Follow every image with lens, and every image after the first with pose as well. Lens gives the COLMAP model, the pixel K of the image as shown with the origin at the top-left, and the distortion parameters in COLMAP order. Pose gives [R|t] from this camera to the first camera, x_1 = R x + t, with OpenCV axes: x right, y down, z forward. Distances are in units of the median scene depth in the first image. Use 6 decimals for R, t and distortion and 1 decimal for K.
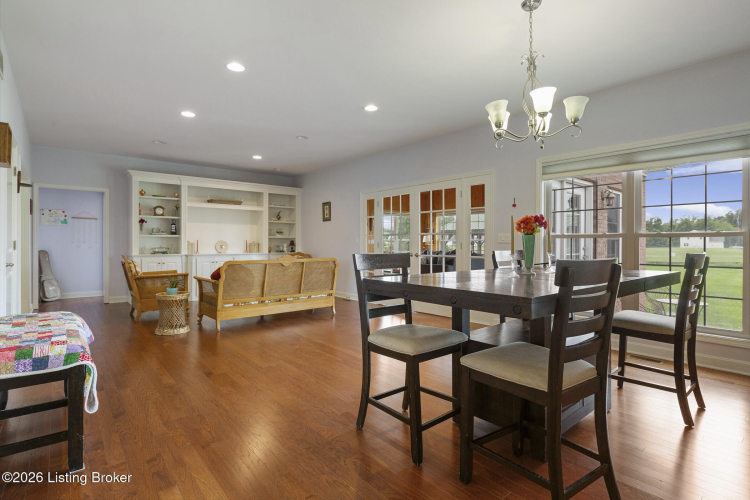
lens RADIAL K [[378.3, 0, 376.6], [0, 378.3, 245.4], [0, 0, 1]] dist [-0.003806, 0.000494]
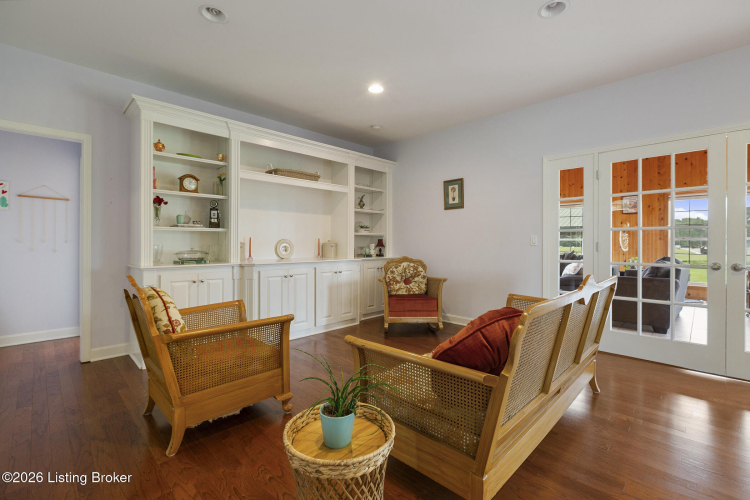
lens RADIAL K [[341.6, 0, 373.9], [0, 341.6, 242.5], [0, 0, 1]] dist [0.005155, -0.001203]
pose [[0.997021, 0.002724, 0.077083, -0.343707], [-0.002380, 0.999987, -0.004545, -0.005136], [-0.077094, 0.004348, 0.997014, 0.481915]]
